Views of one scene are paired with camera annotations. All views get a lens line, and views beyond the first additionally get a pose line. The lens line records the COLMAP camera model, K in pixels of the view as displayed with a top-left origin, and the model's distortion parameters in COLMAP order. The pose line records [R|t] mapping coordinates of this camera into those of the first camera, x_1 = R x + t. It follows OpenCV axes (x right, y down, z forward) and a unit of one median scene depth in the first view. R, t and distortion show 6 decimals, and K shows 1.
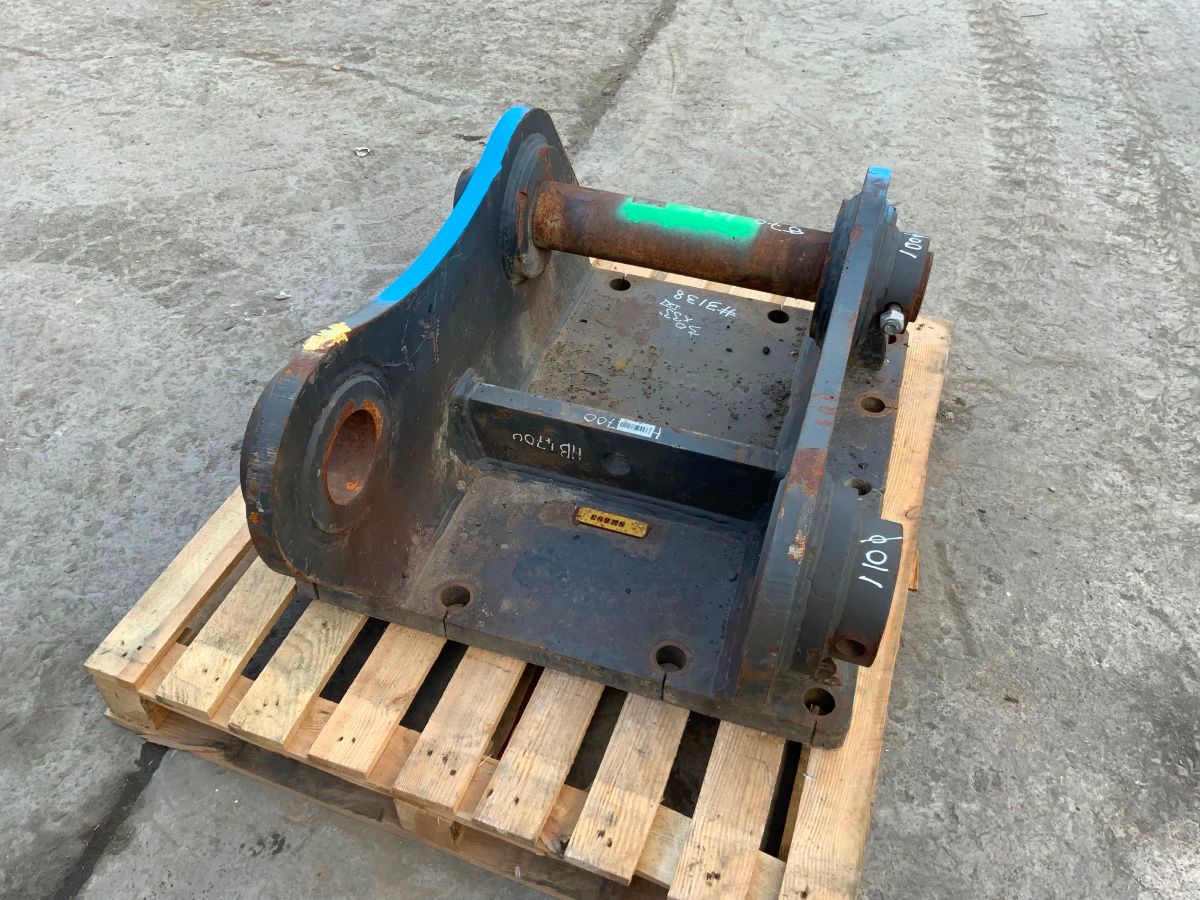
lens RADIAL K [[1008.2, 0, 600.0], [0, 1008.2, 450.0], [0, 0, 1]] dist [0.037086, -0.085856]
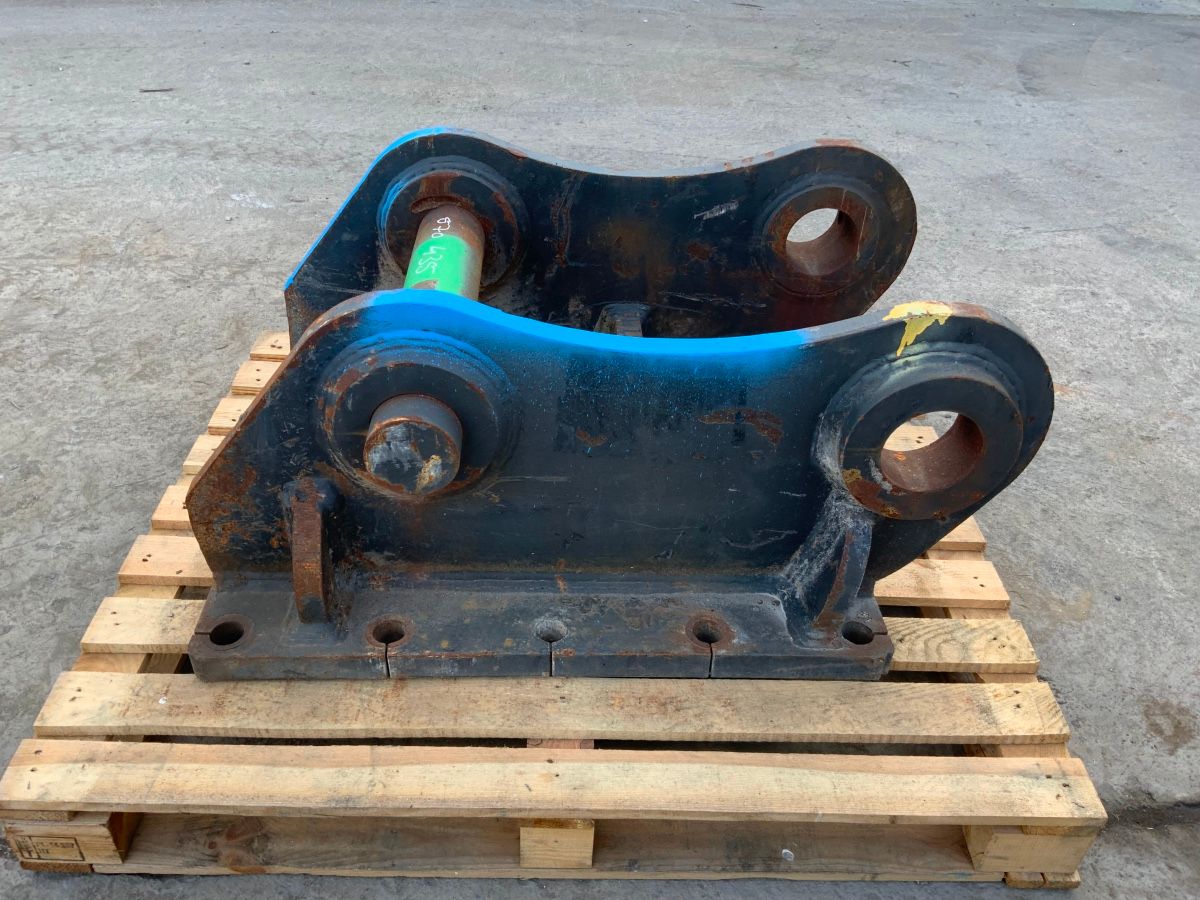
lens RADIAL K [[986.7, 0, 605.6], [0, 986.7, 453.6], [0, 0, 1]] dist [0.081891, -0.162663]
pose [[-0.349114, -0.586858, 0.730560, -0.647417], [0.608094, 0.451292, 0.653113, -0.592396], [-0.712980, 0.672260, 0.199313, 0.756366]]
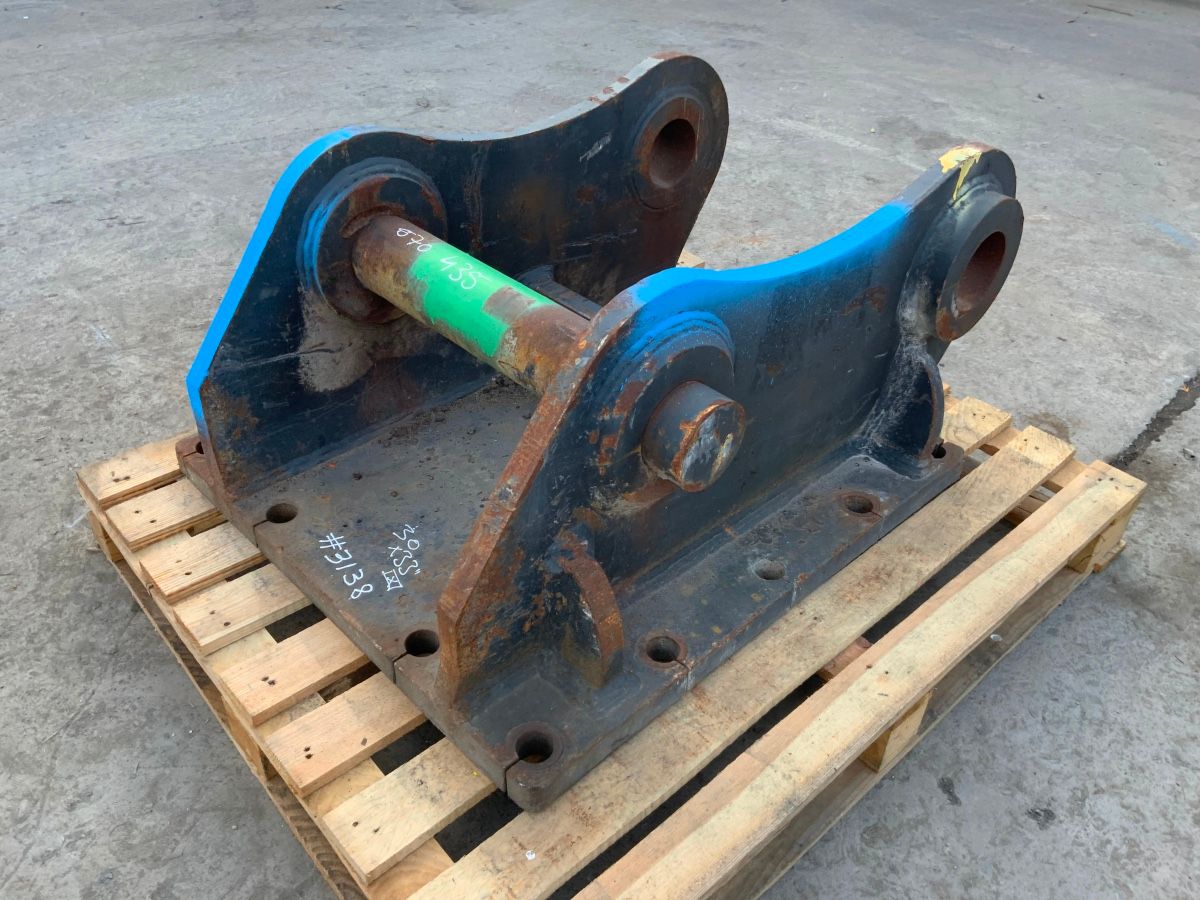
lens RADIAL K [[986.7, 0, 605.6], [0, 986.7, 453.6], [0, 0, 1]] dist [0.081891, -0.162663]
pose [[-0.882061, -0.329212, 0.337028, -0.276225], [0.277692, 0.214603, 0.936393, -0.829117], [-0.380599, 0.919546, -0.097873, 1.067933]]
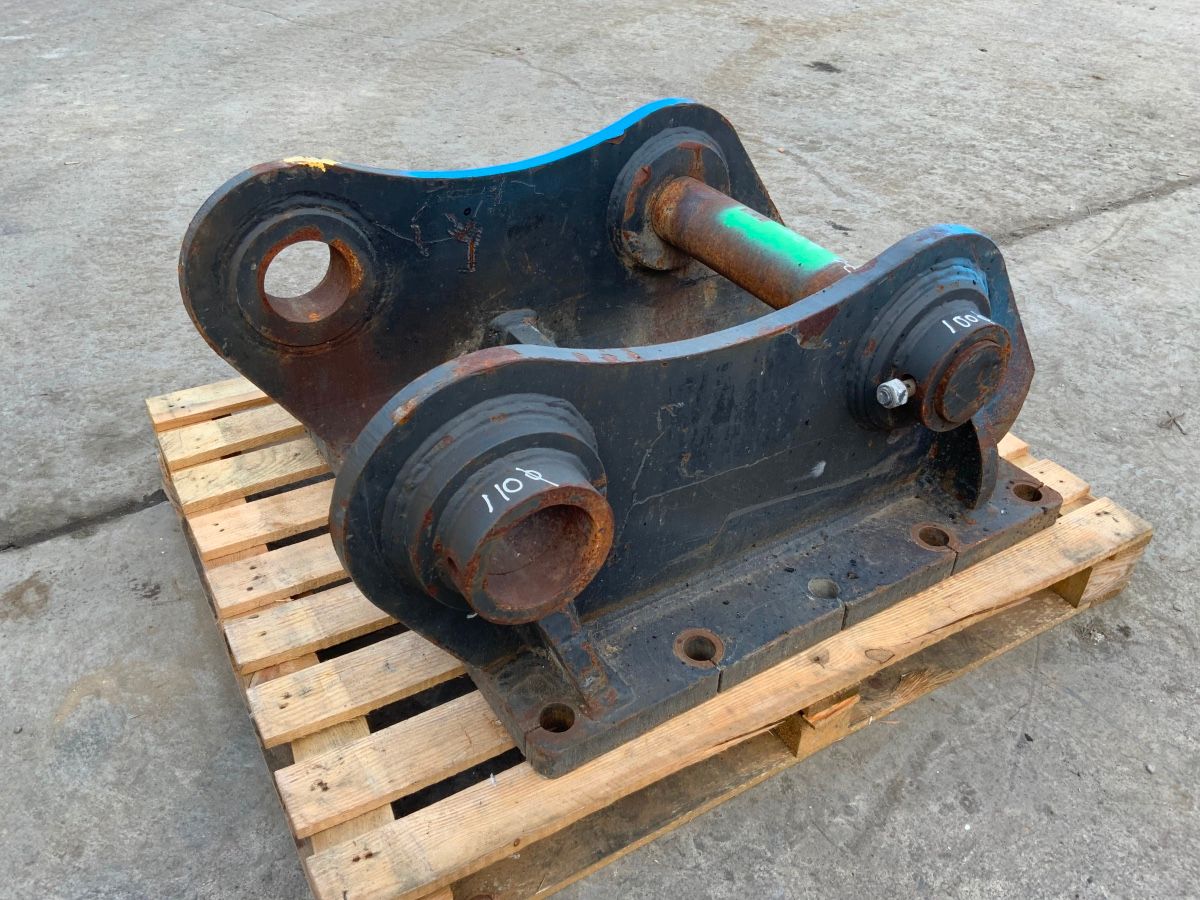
lens RADIAL K [[1010.6, 0, 595.0], [0, 1010.6, 449.1], [0, 0, 1]] dist [0.001240, -0.024483]
pose [[0.766333, 0.375939, -0.520964, 0.469150], [-0.458323, 0.888163, -0.033272, 0.045478], [0.450192, 0.264268, 0.852930, 0.171633]]
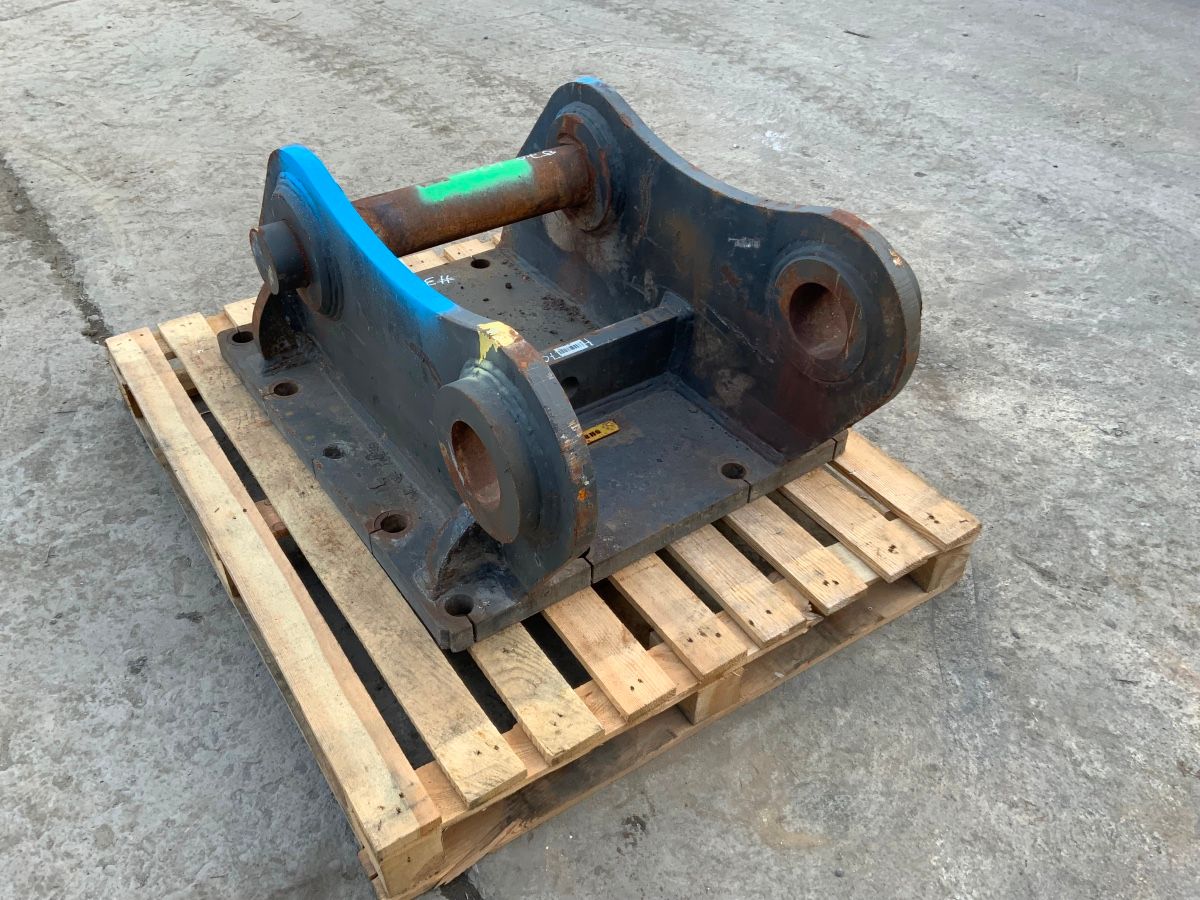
lens RADIAL K [[996.1, 0, 607.9], [0, 996.1, 453.0], [0, 0, 1]] dist [0.102768, -0.232569]
pose [[0.590153, -0.529245, 0.609606, -0.601903], [0.551889, 0.815603, 0.173809, -0.085949], [-0.589184, 0.233861, 0.773415, 0.114484]]
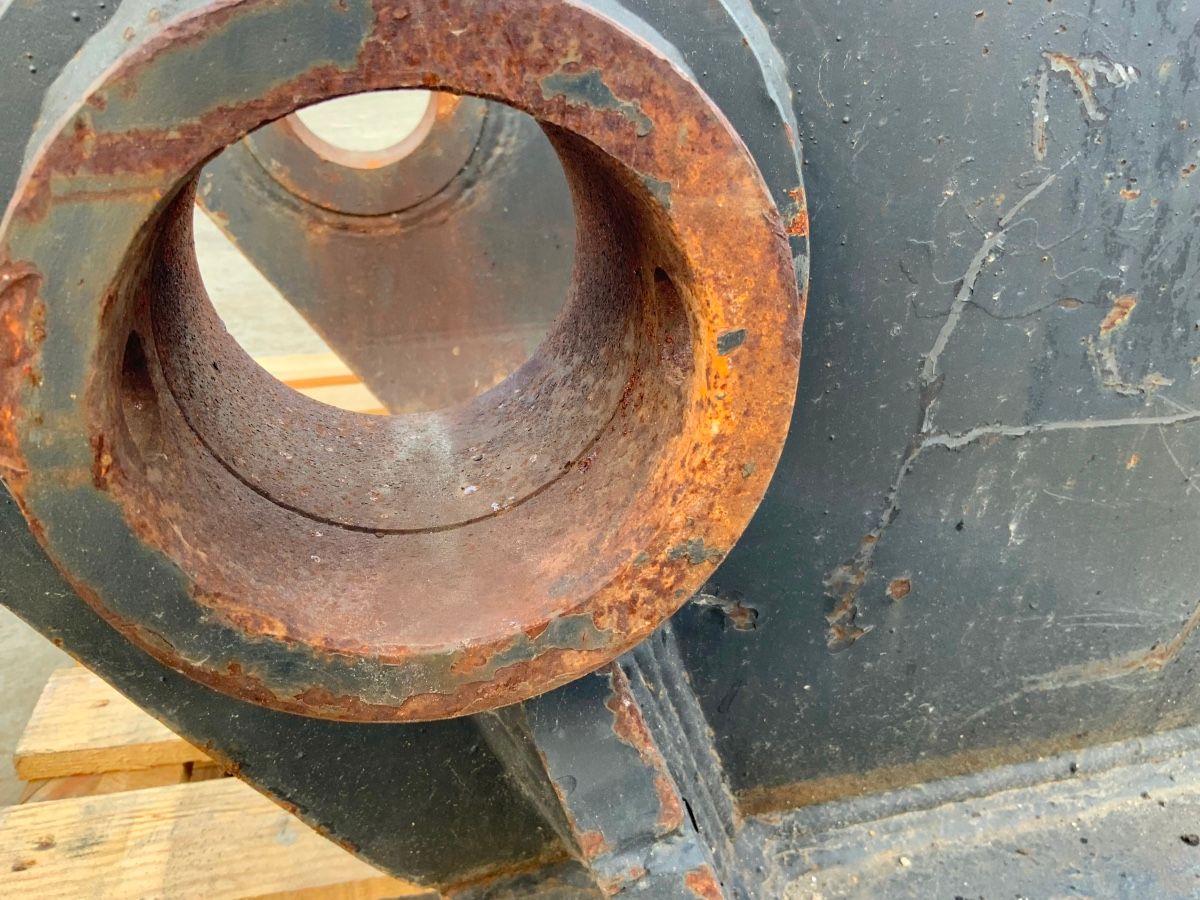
lens RADIAL K [[992.5, 0, 594.7], [0, 992.5, 451.2], [0, 0, 1]] dist [0.001180, -0.040414]
pose [[0.506588, 0.326992, -0.797775, 0.283940], [-0.571268, 0.820335, -0.026518, 0.089498], [0.645771, 0.469177, 0.602372, 0.594877]]
